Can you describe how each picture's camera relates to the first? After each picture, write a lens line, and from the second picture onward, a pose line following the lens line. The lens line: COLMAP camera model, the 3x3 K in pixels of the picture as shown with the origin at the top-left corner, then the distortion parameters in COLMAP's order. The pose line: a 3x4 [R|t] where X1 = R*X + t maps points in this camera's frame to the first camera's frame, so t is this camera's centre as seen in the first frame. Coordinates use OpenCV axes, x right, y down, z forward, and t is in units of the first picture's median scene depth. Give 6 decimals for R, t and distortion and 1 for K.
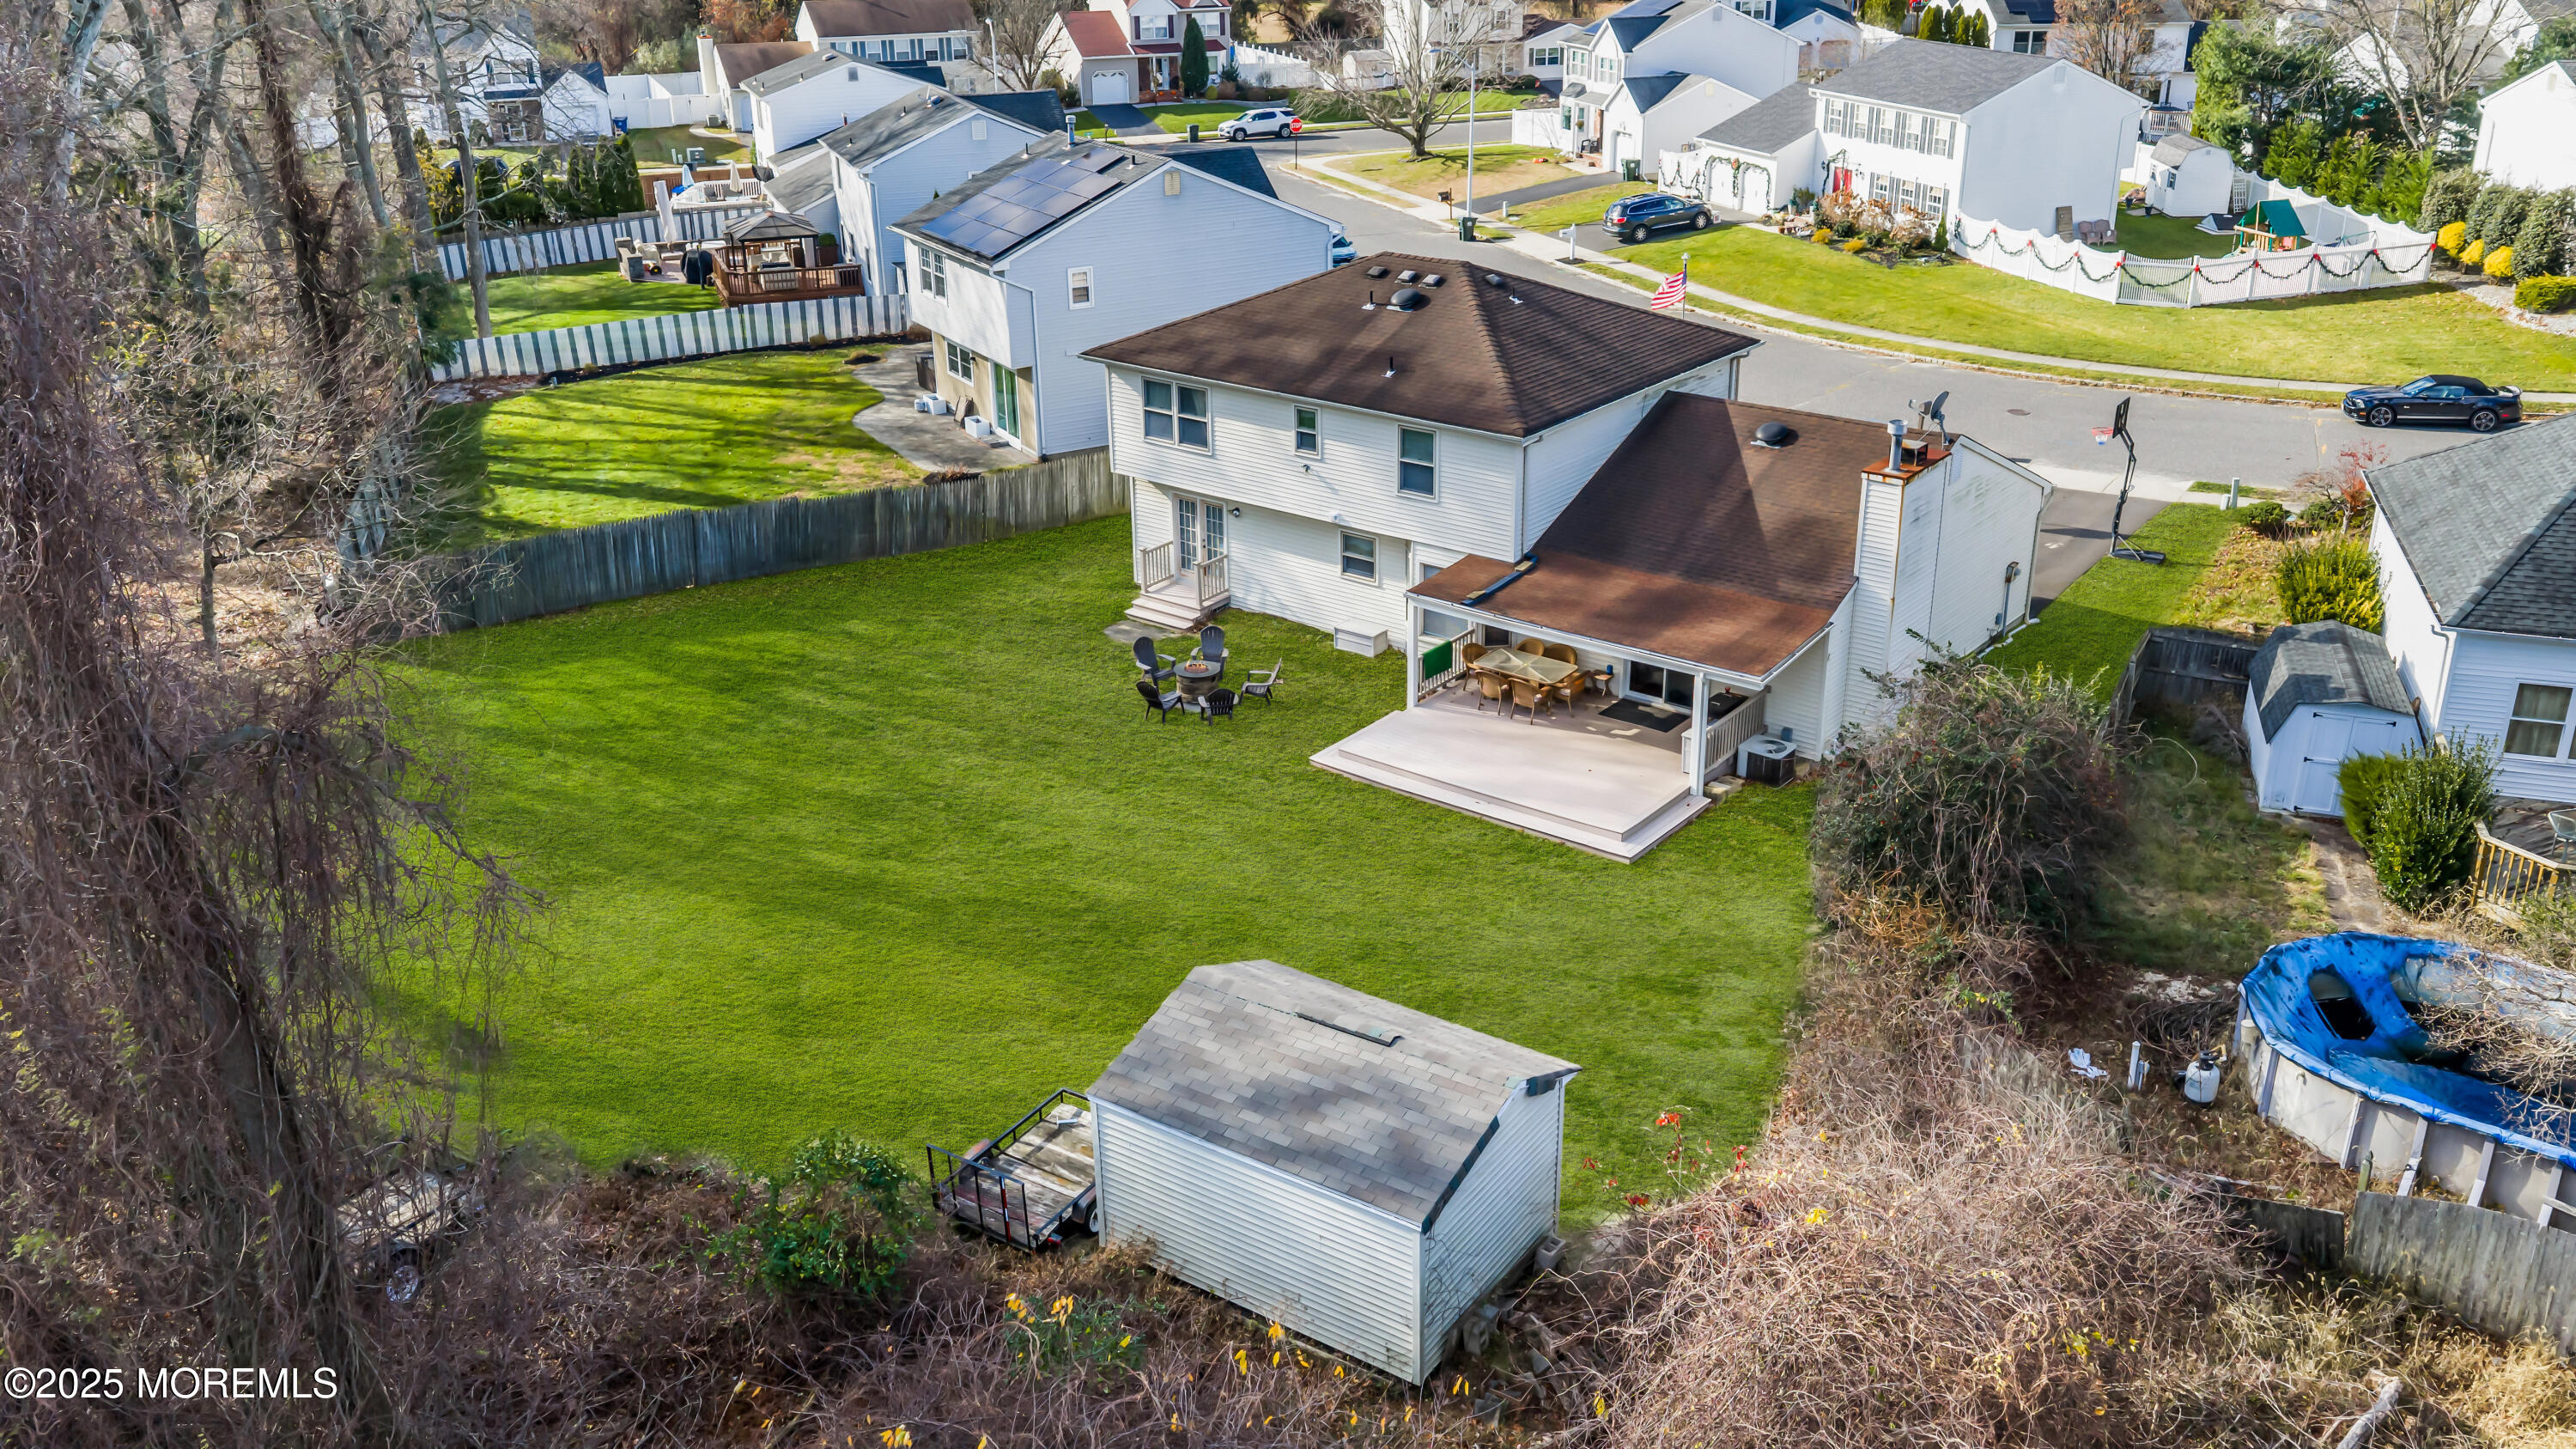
lens RADIAL K [[2127.0, 0, 1299.5], [0, 2127.0, 714.9], [0, 0, 1]] dist [0.039281, -0.076337]
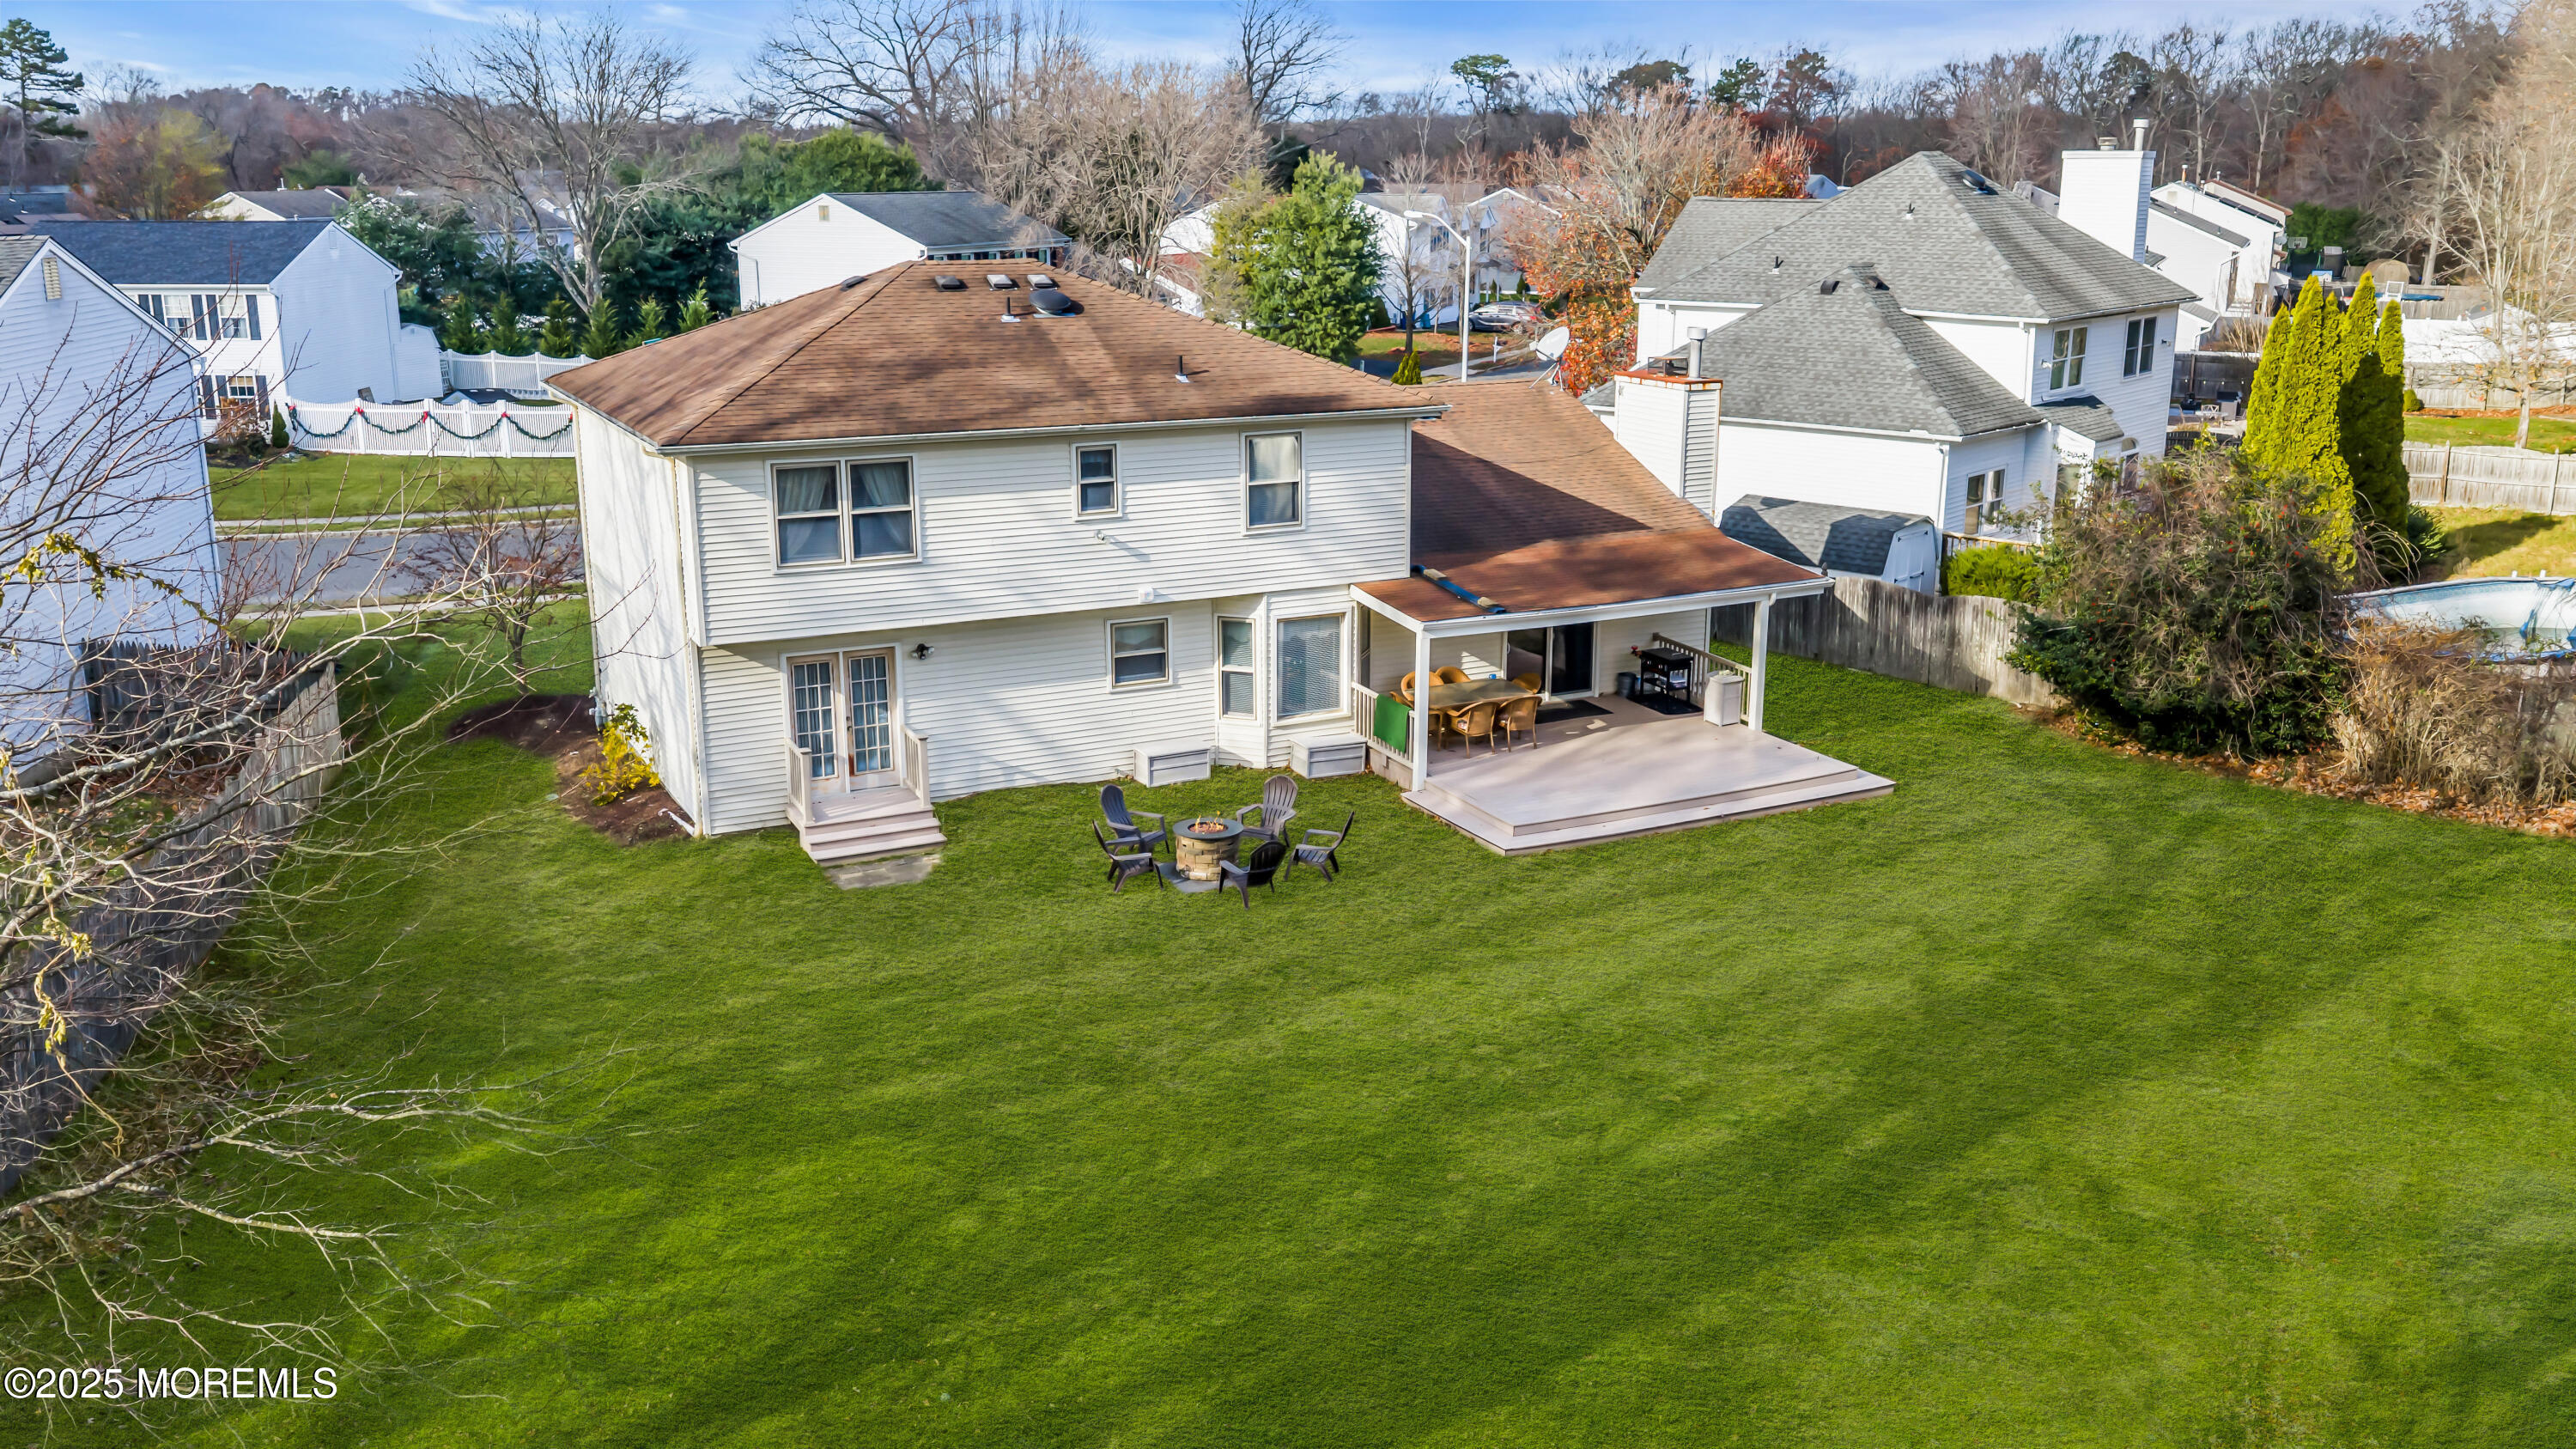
lens RADIAL K [[2093.8, 0, 1288.0], [0, 2093.8, 724.5], [0, 0, 1]] dist [0.001899, -0.006701]
pose [[0.407559, -0.221633, 0.885875, -0.582016], [0.341464, 0.936714, 0.077257, -0.090028], [-0.846934, 0.271008, 0.457446, 0.654870]]
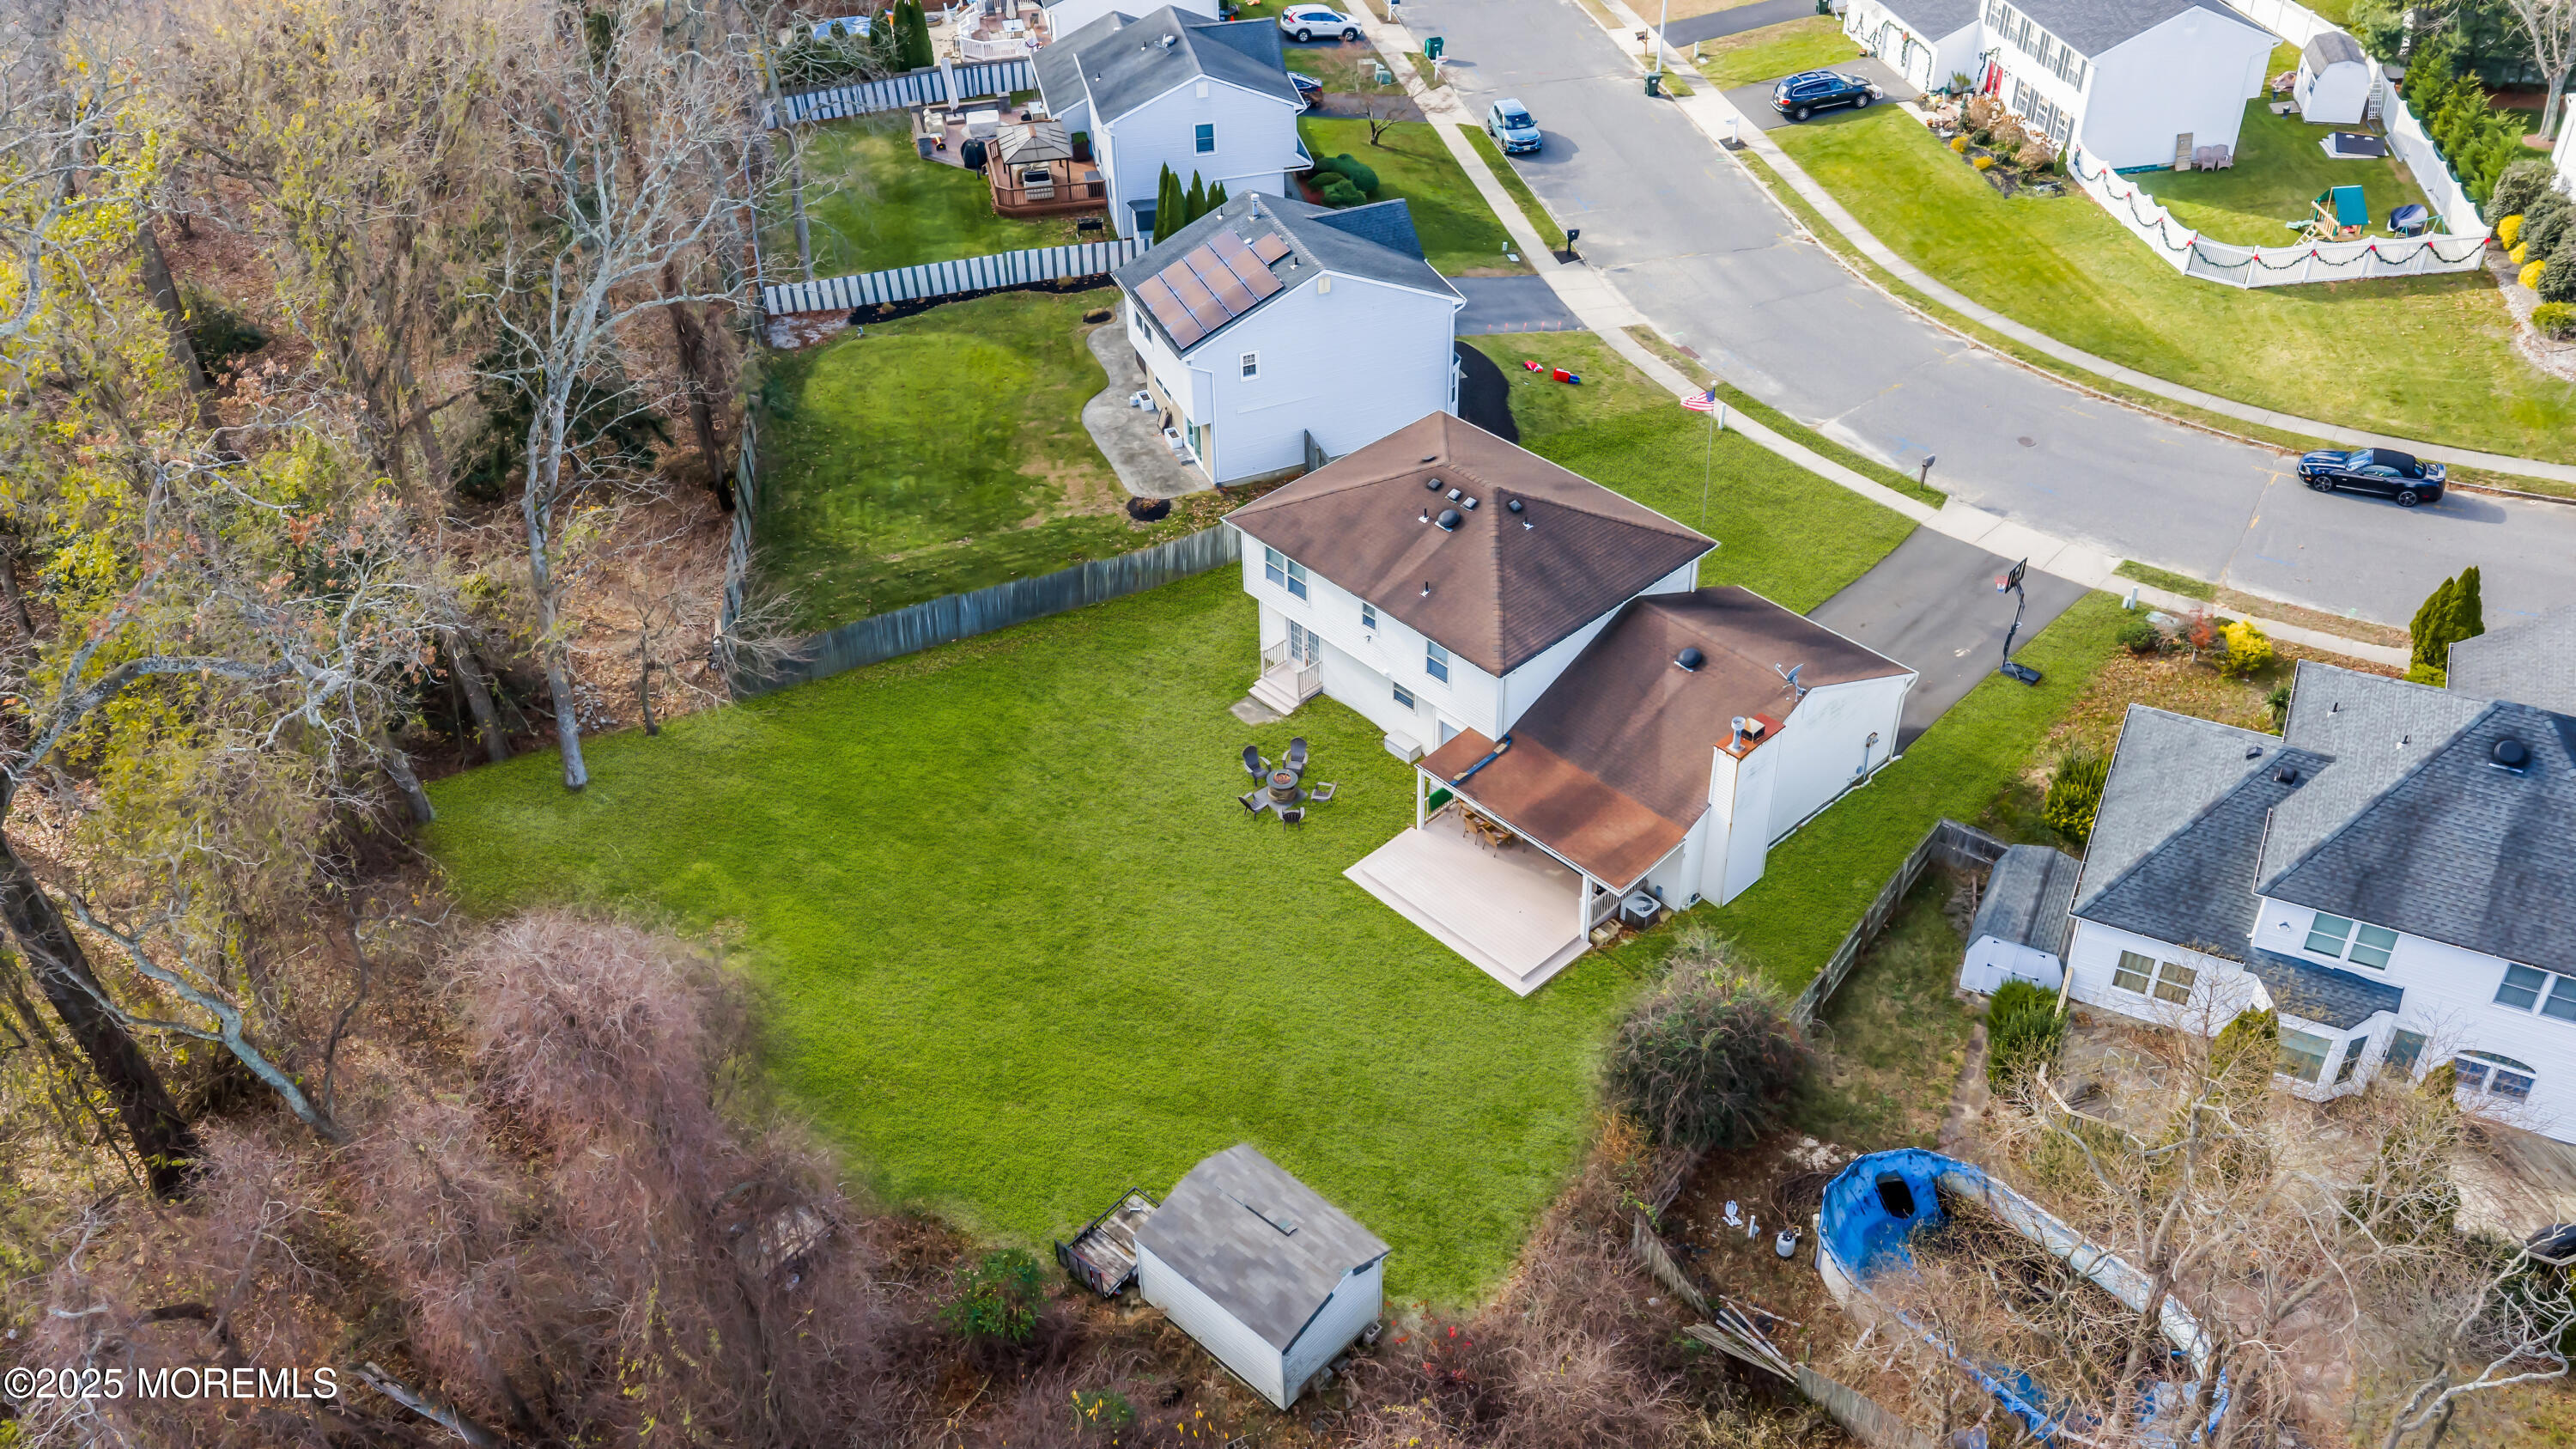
lens RADIAL K [[2127.0, 0, 1299.5], [0, 2127.0, 714.9], [0, 0, 1]] dist [0.039281, -0.076337]
pose [[0.989182, 0.082777, -0.121107, 0.134382], [-0.049187, 0.964949, 0.257788, -0.431637], [0.138201, -0.249042, 0.958581, -0.388496]]
